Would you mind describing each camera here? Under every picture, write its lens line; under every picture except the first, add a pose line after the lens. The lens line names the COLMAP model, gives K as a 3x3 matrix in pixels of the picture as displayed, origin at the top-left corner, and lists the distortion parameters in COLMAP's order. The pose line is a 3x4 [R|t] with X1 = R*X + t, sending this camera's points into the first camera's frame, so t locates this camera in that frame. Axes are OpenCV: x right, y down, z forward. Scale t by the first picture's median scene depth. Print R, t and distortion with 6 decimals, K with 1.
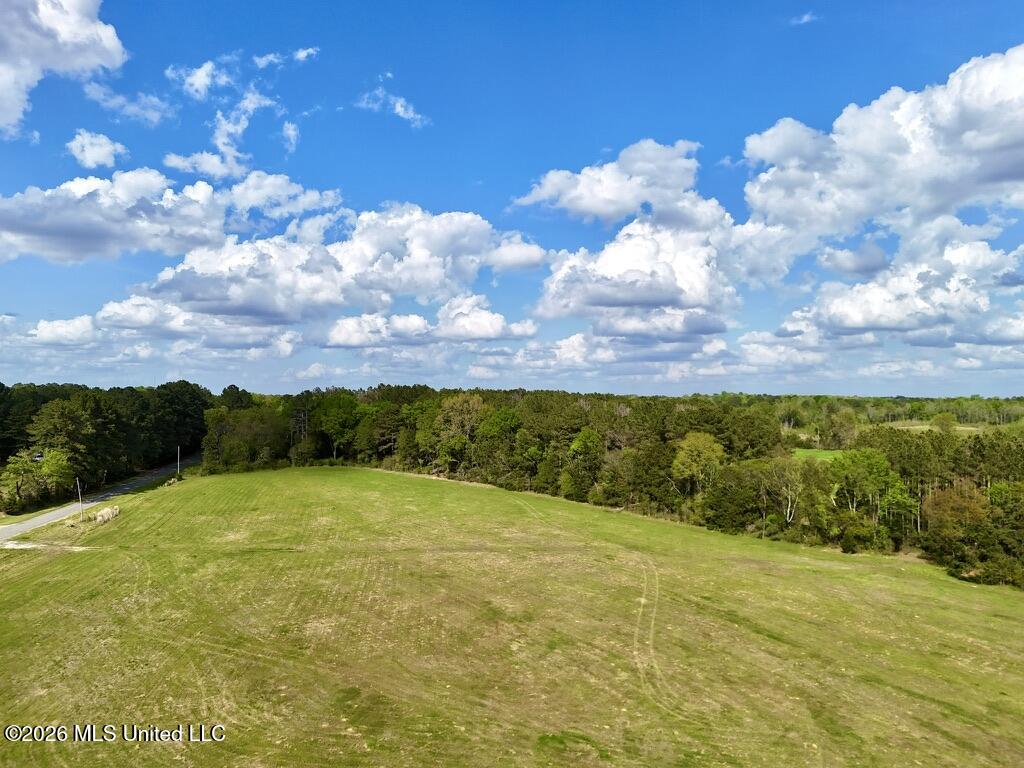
lens RADIAL K [[735.3, 0, 512.2], [0, 735.3, 394.2], [0, 0, 1]] dist [0.080791, -0.087519]
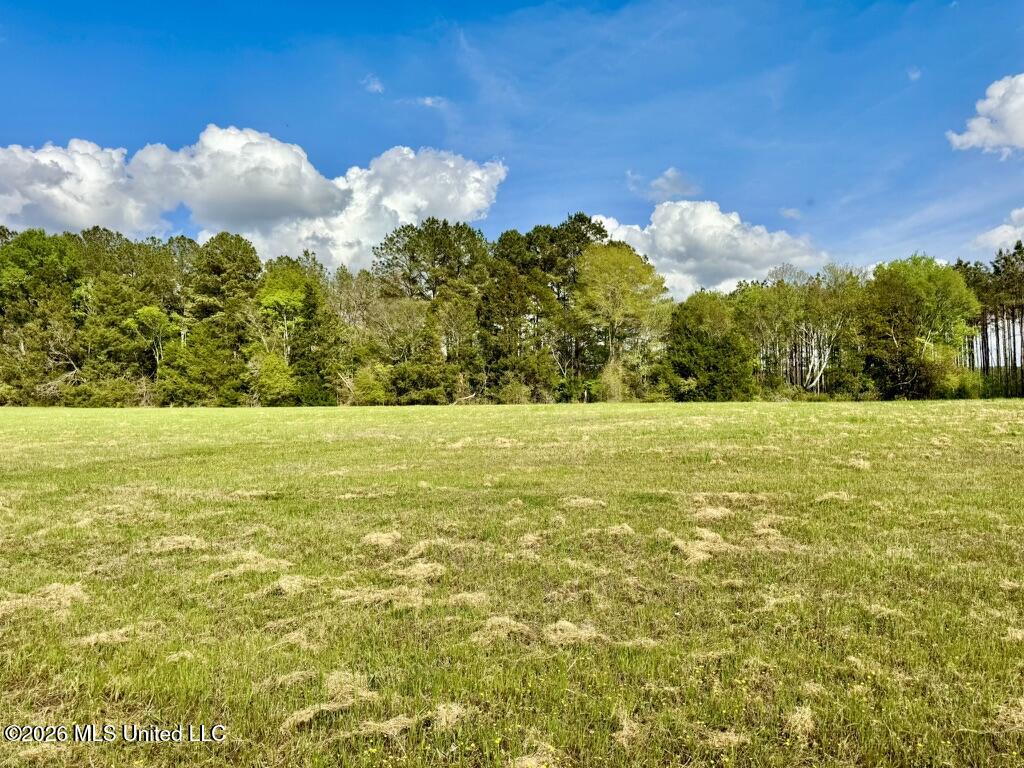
lens RADIAL K [[717.8, 0, 510.7], [0, 717.8, 387.9], [0, 0, 1]] dist [0.080876, -0.132359]
pose [[0.689185, 0.013767, 0.724454, -0.130911], [0.004730, 0.999713, -0.023497, 0.128840], [-0.724570, 0.019621, 0.688922, 0.549094]]
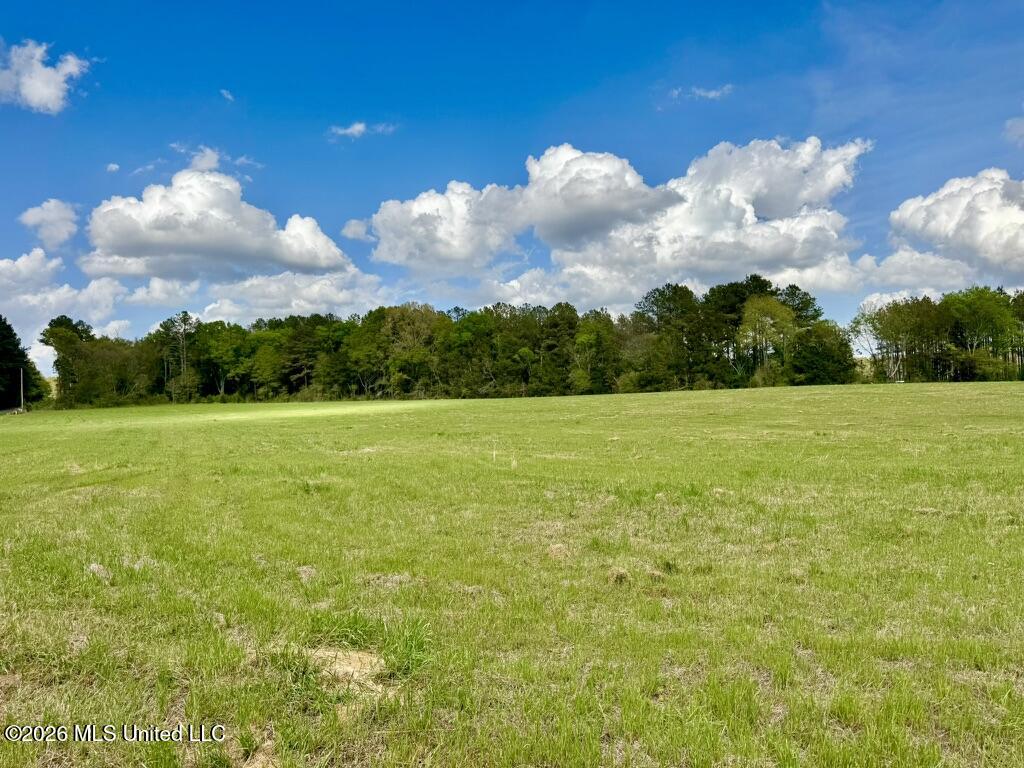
lens RADIAL K [[708.8, 0, 512.0], [0, 708.8, 384.0], [0, 0, 1]] dist [0.085712, -0.125192]
pose [[0.950413, -0.021473, 0.310250, -0.241172], [0.029522, 0.999338, -0.021270, 0.130400], [-0.309587, 0.029374, 0.950417, 0.213301]]
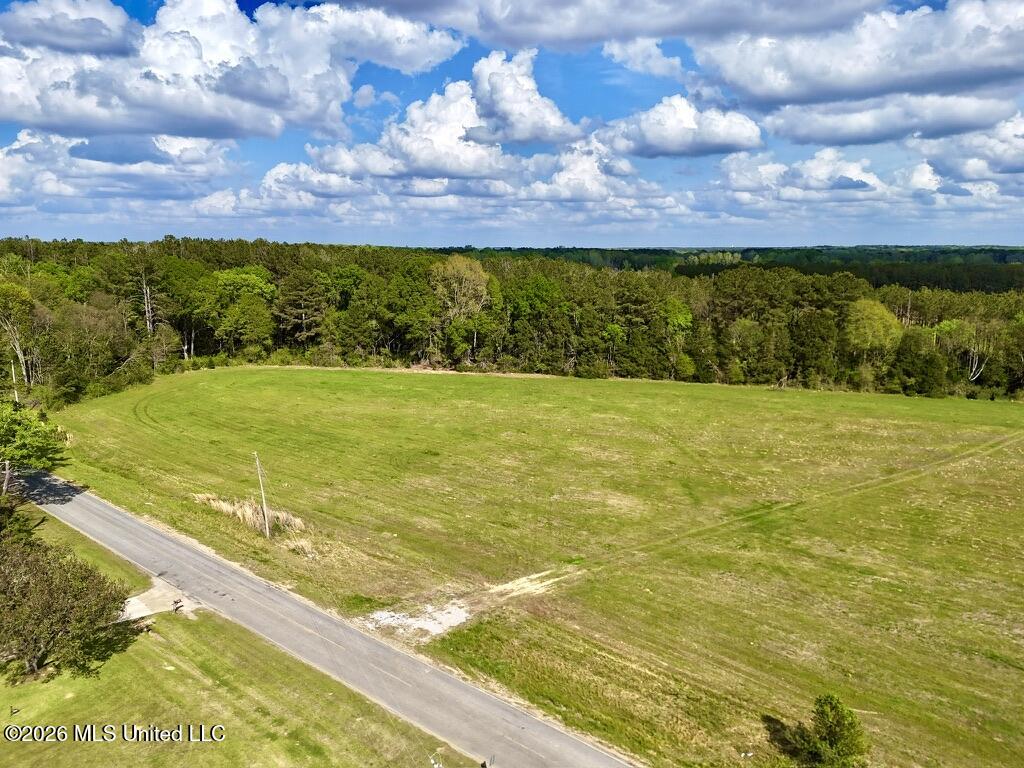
lens RADIAL K [[737.8, 0, 505.7], [0, 737.8, 386.9], [0, 0, 1]] dist [0.084659, -0.092430]
pose [[0.753989, -0.119052, 0.646009, -0.604353], [-0.008445, 0.981601, 0.190754, -0.016947], [-0.656833, -0.149282, 0.739111, 0.442913]]
